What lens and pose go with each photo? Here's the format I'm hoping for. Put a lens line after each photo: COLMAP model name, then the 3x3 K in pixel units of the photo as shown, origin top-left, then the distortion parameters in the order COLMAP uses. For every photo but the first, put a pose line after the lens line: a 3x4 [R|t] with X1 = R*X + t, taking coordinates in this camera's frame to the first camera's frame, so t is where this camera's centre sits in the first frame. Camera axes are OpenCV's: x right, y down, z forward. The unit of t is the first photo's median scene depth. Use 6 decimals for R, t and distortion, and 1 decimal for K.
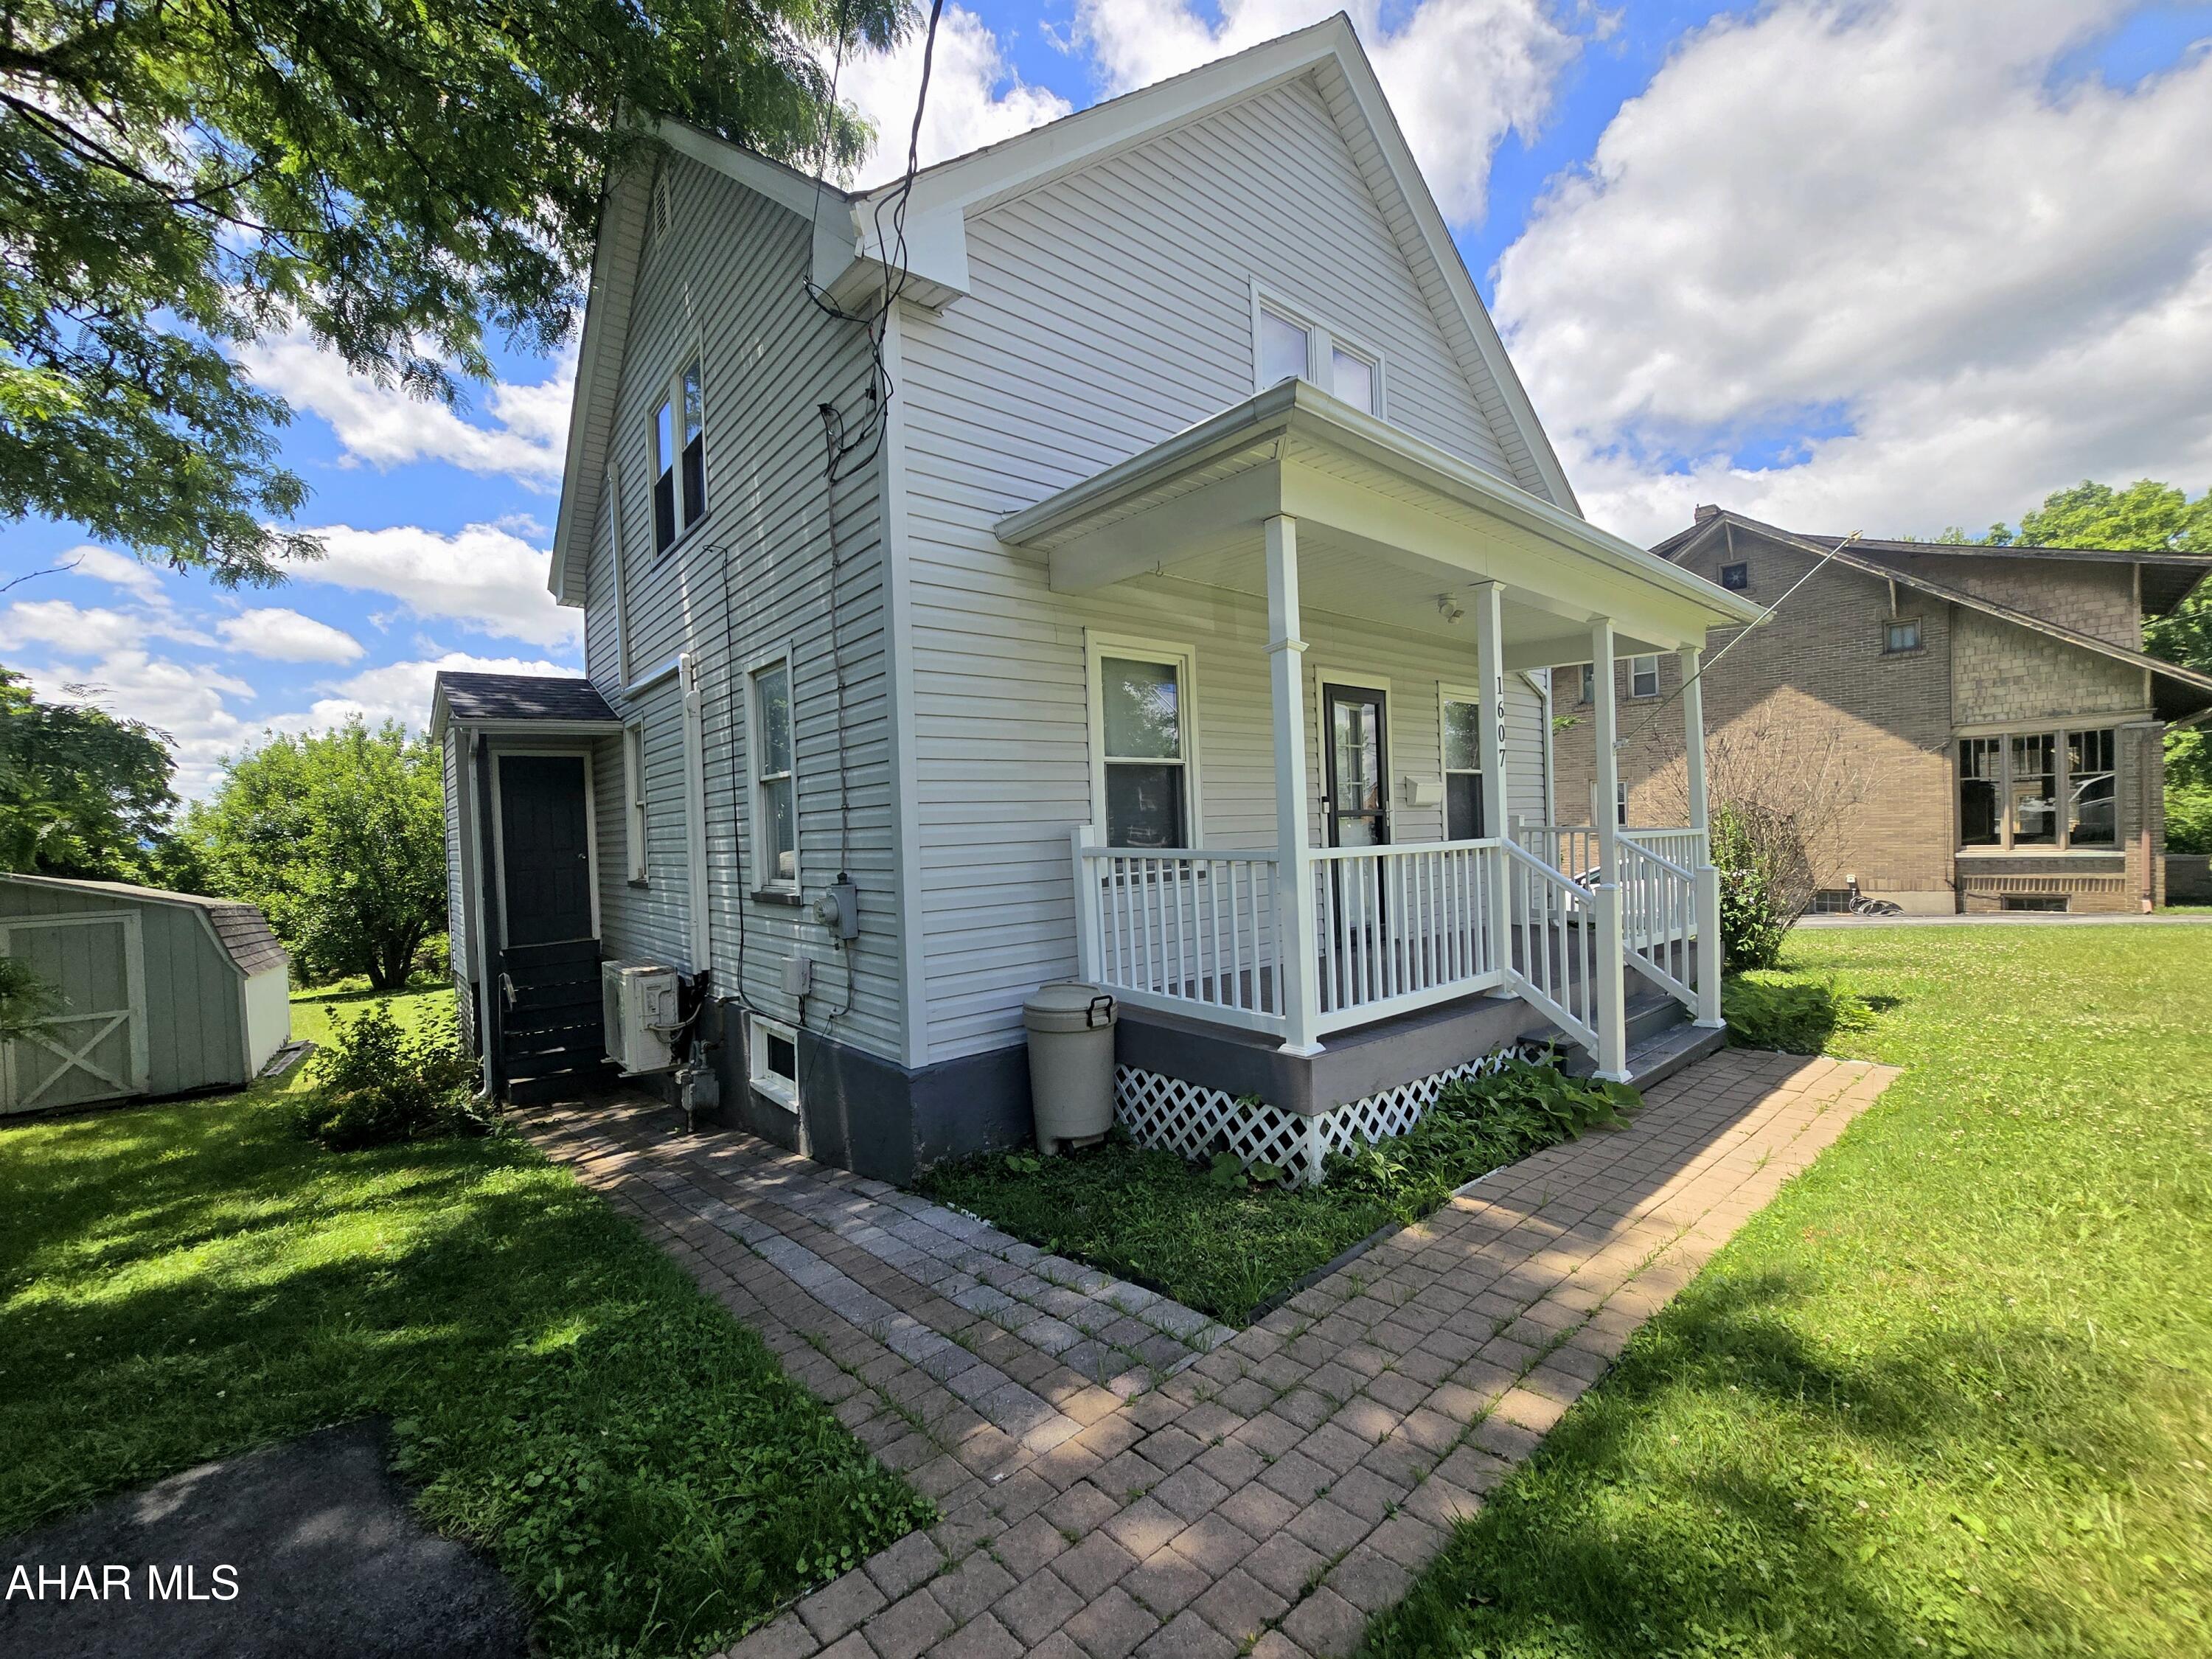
lens RADIAL K [[904.0, 0, 1102.4], [0, 904.0, 836.7], [0, 0, 1]] dist [-0.004210, 0.000212]
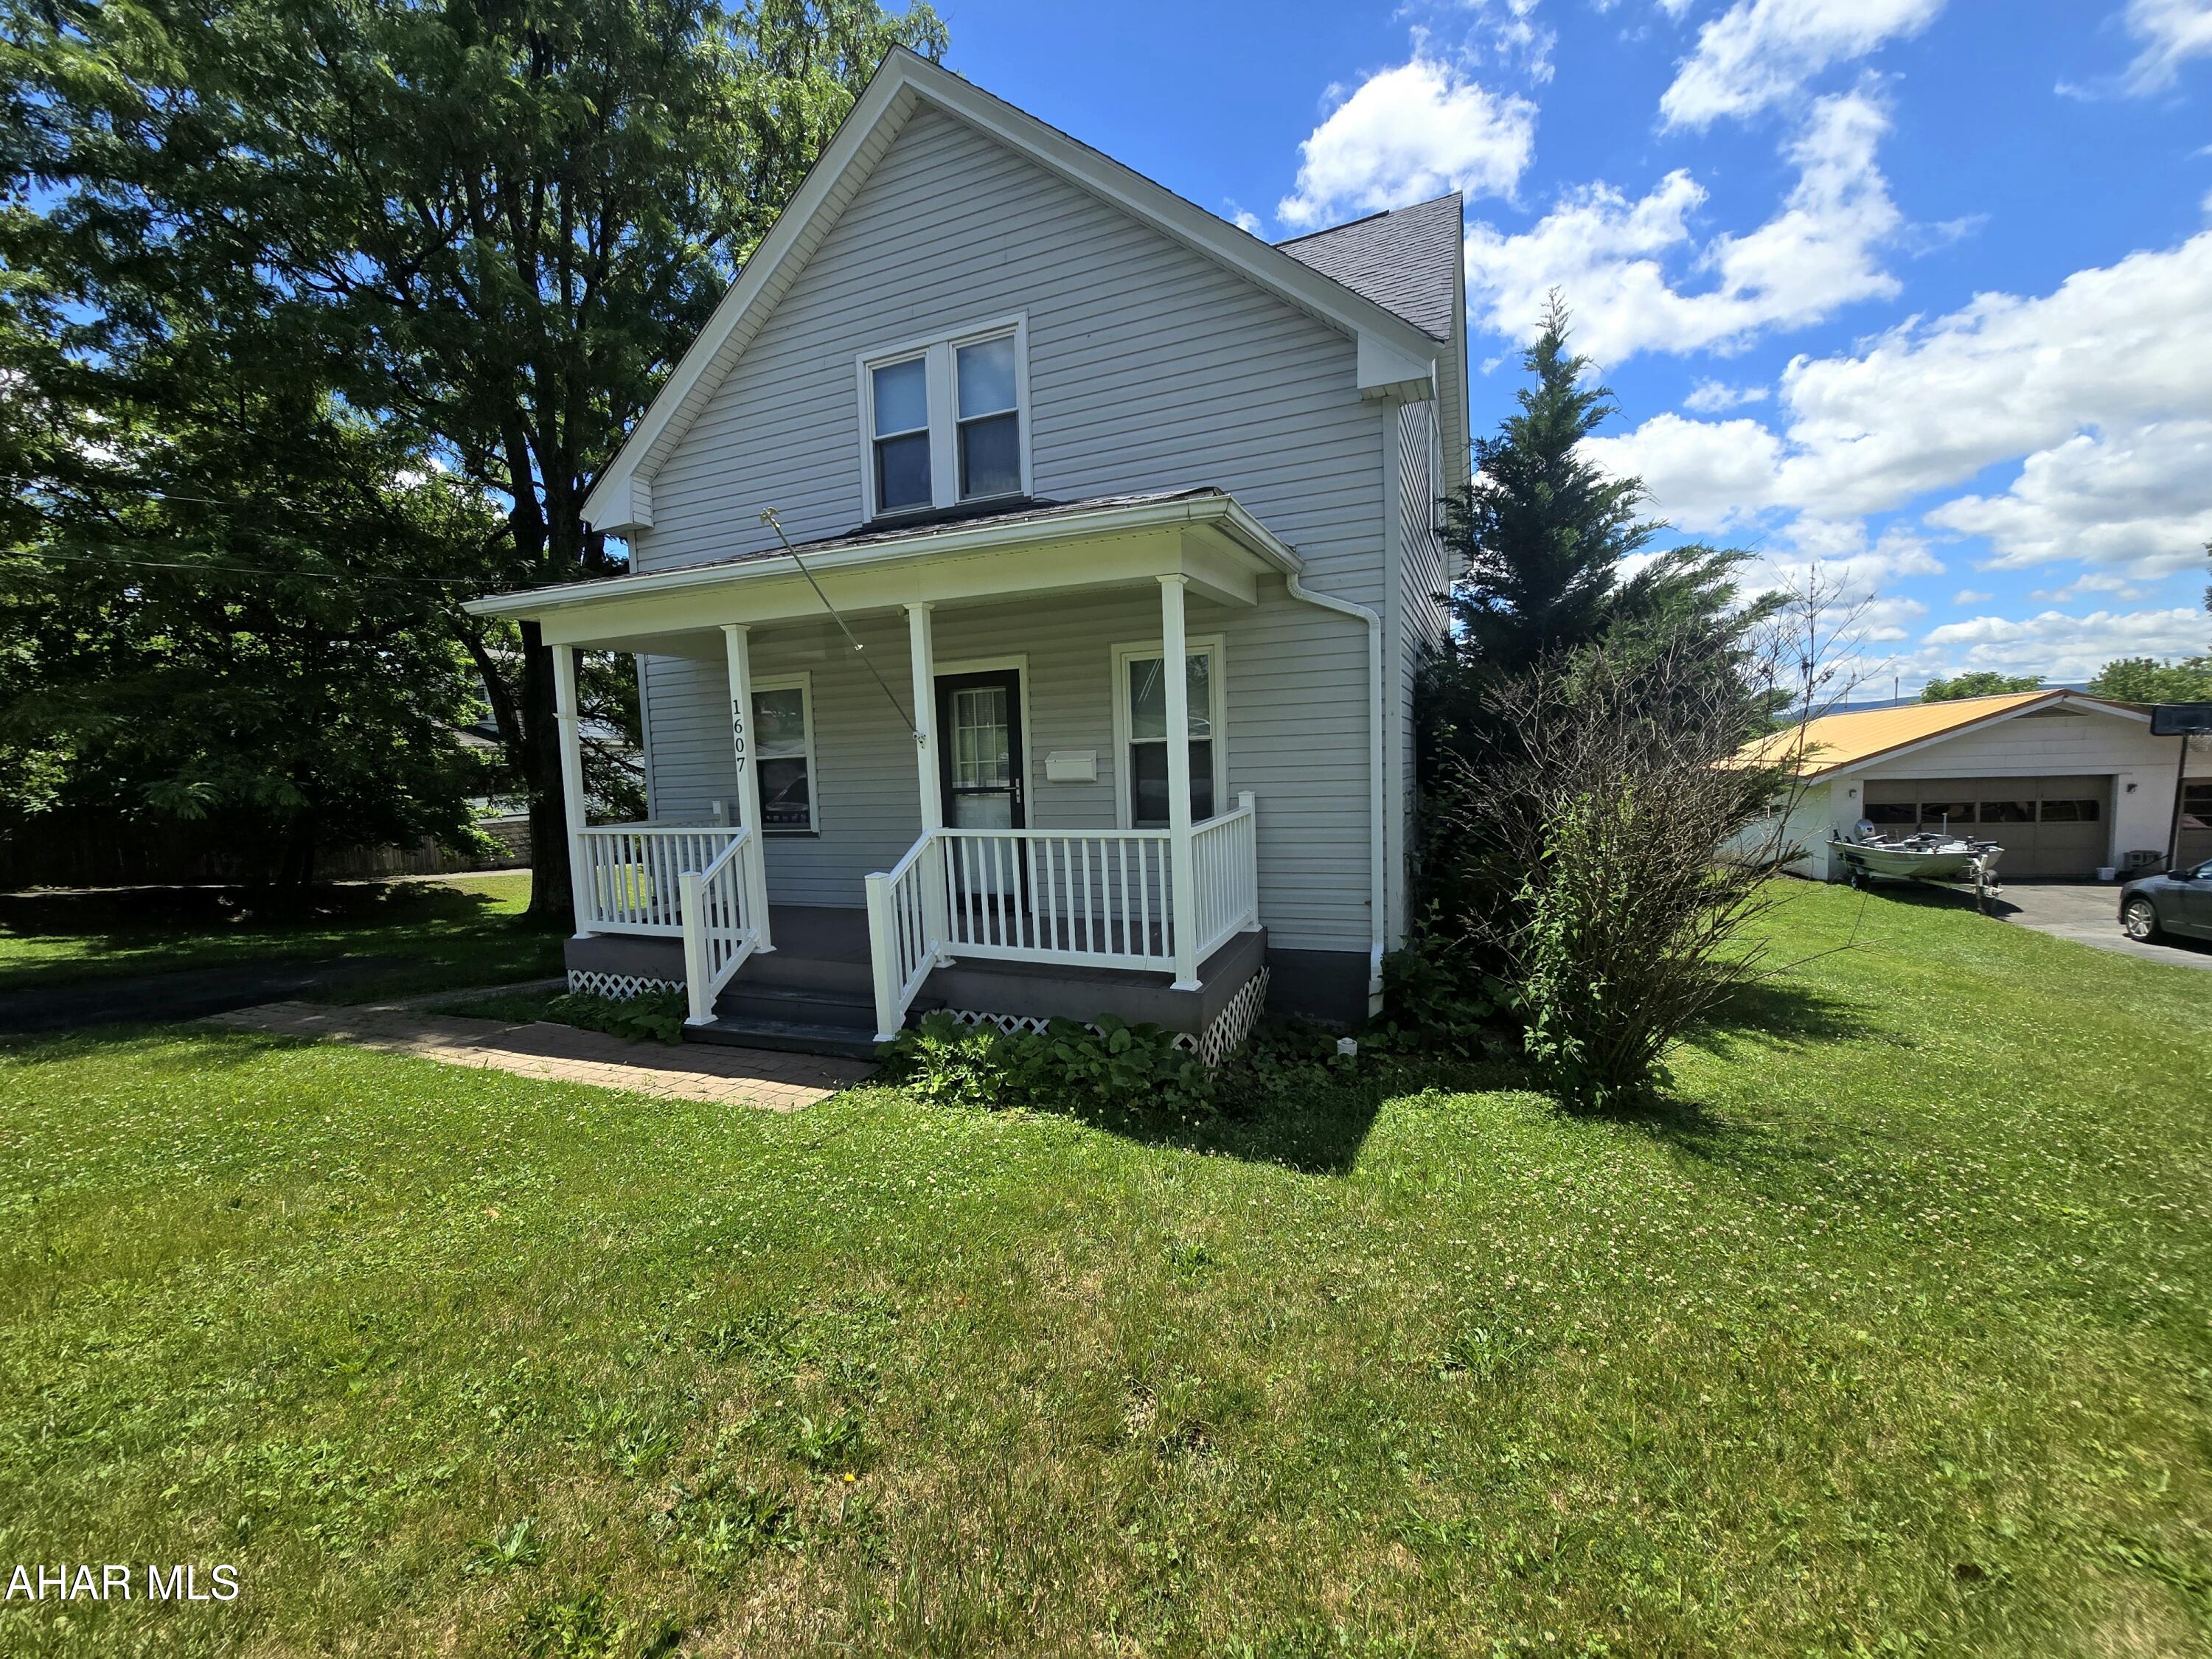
lens RADIAL K [[904.0, 0, 1092.9], [0, 904.0, 840.1], [0, 0, 1]] dist [-0.004210, 0.000212]
pose [[0.433907, 0.095305, -0.895903, 1.379322], [0.003924, 0.994180, 0.107660, -0.090212], [0.900949, -0.050230, 0.431008, 0.691928]]
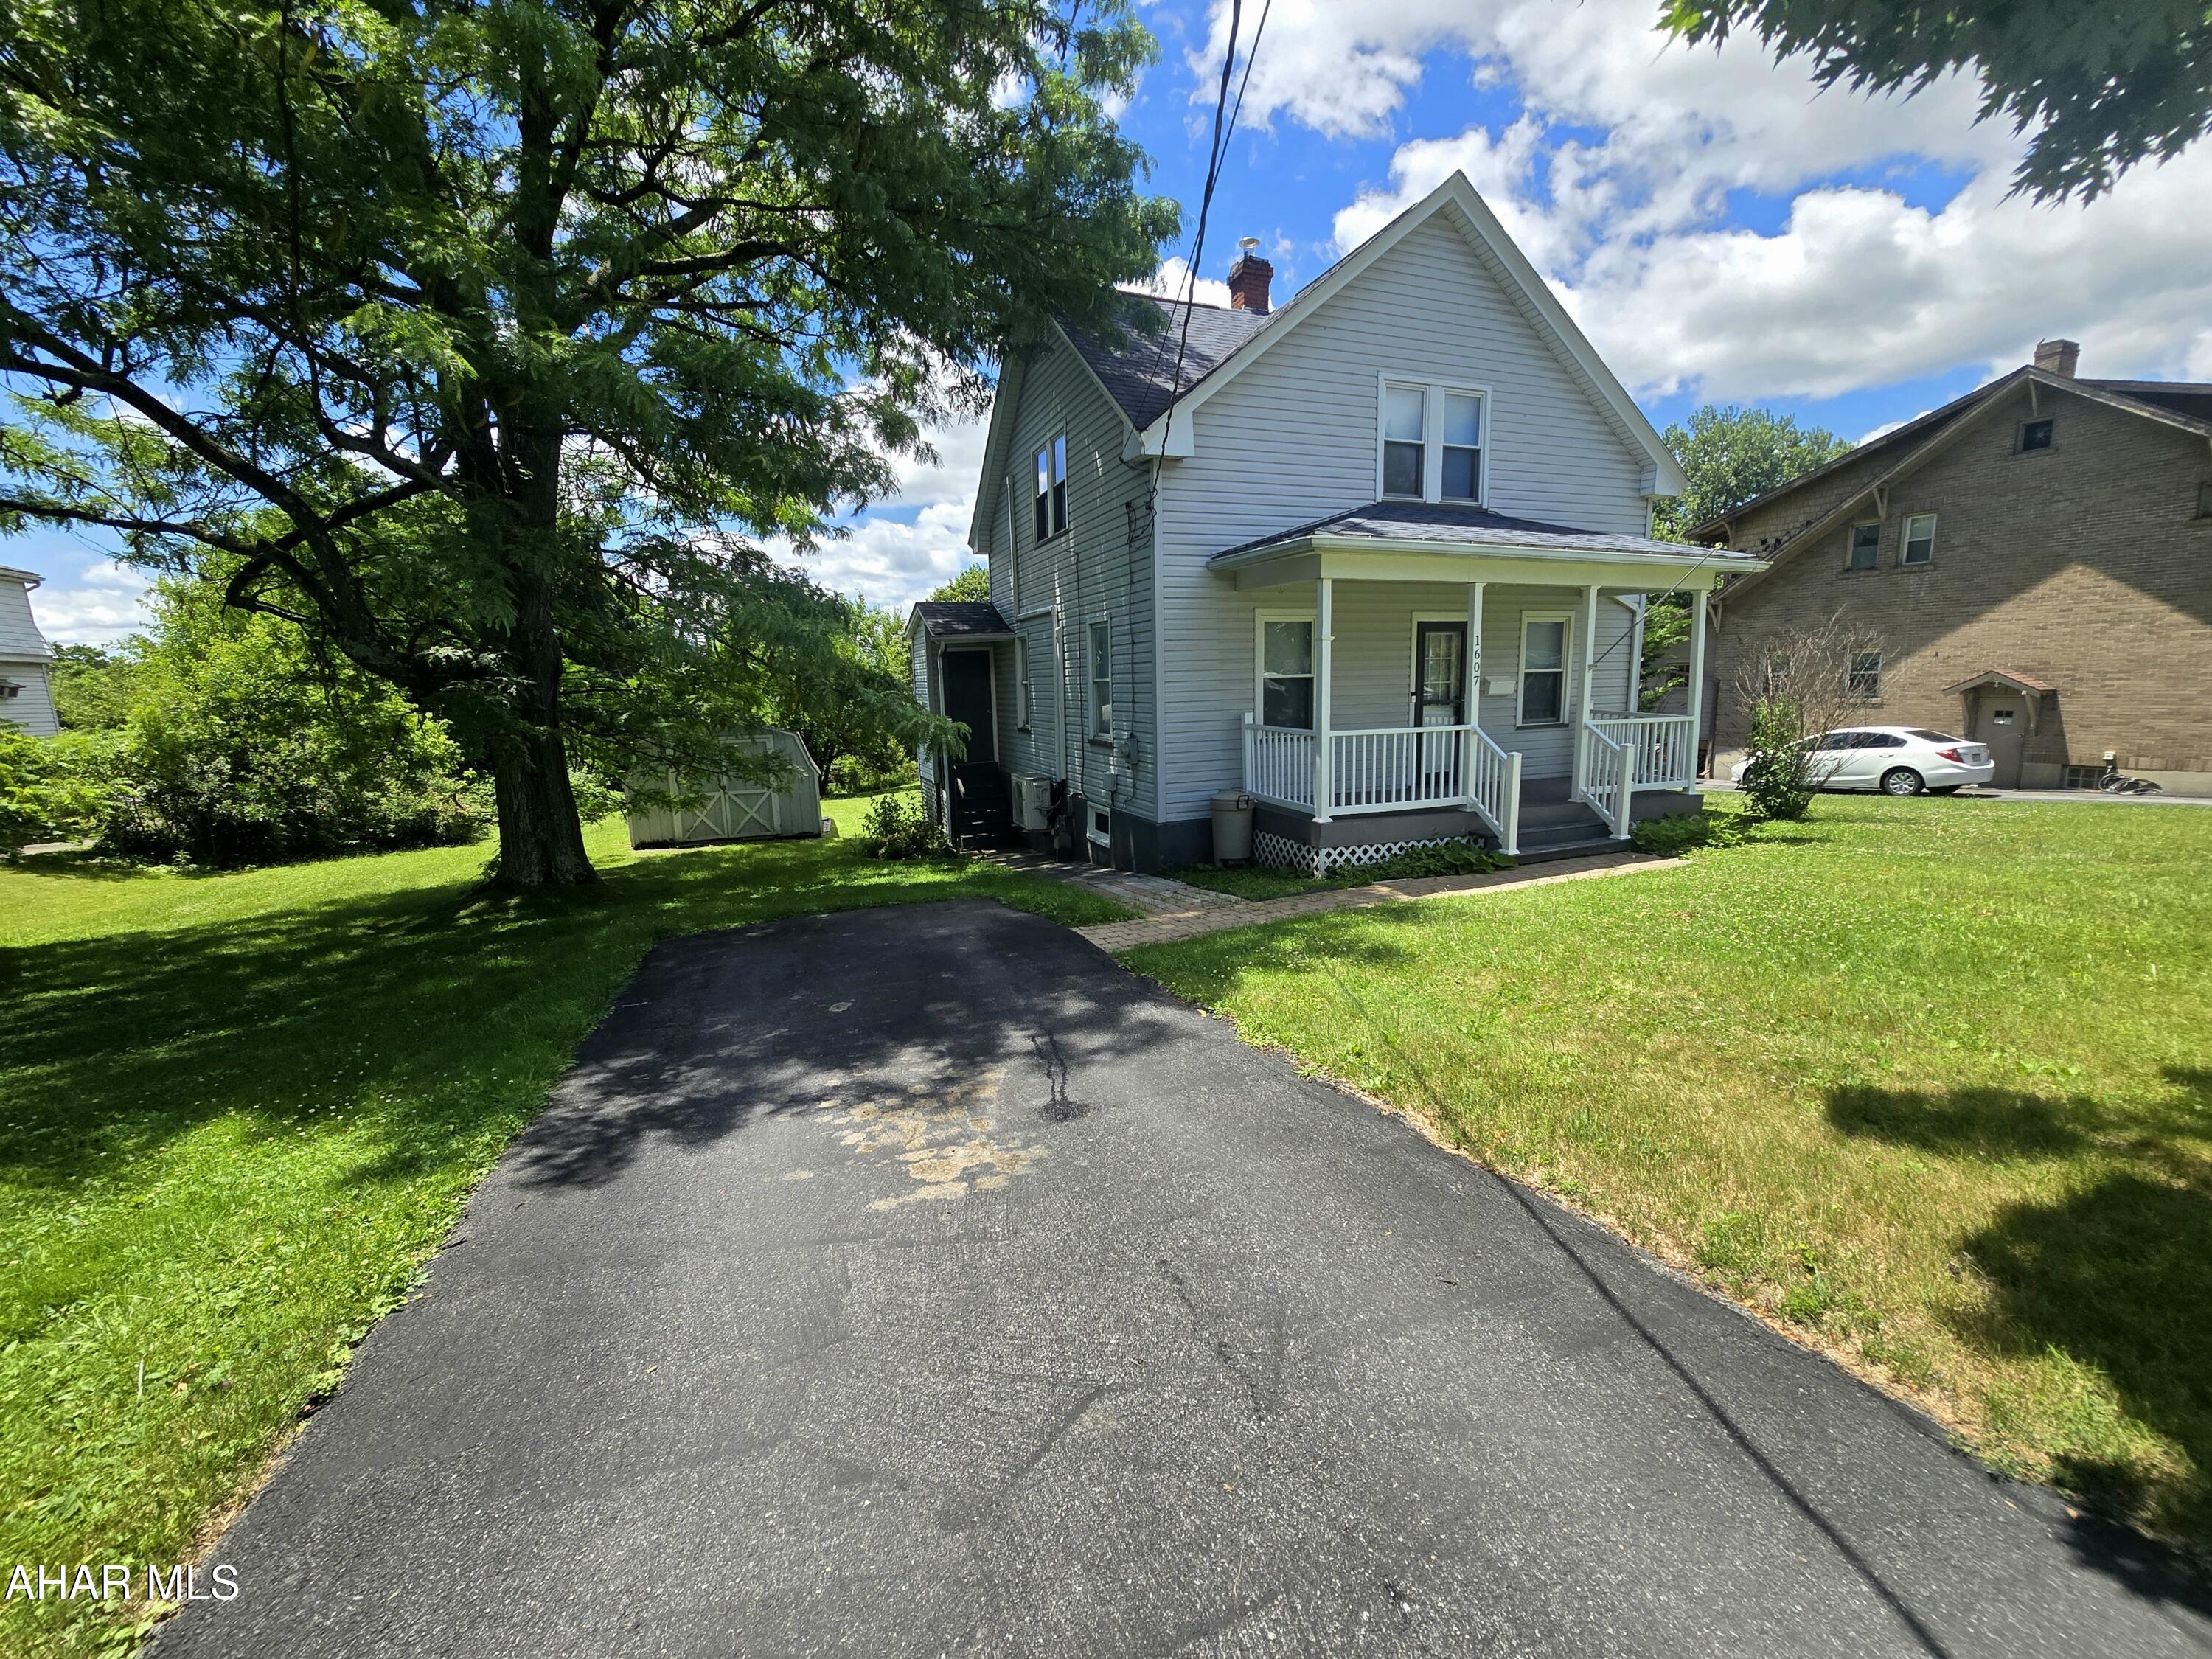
lens RADIAL K [[904.0, 0, 1108.6], [0, 904.0, 841.6], [0, 0, 1]] dist [-0.004210, 0.000212]
pose [[0.945909, 0.069872, -0.316818, 0.261346], [-0.011855, 0.983325, 0.181470, -0.069800], [0.324215, -0.167898, 0.930964, -0.768401]]
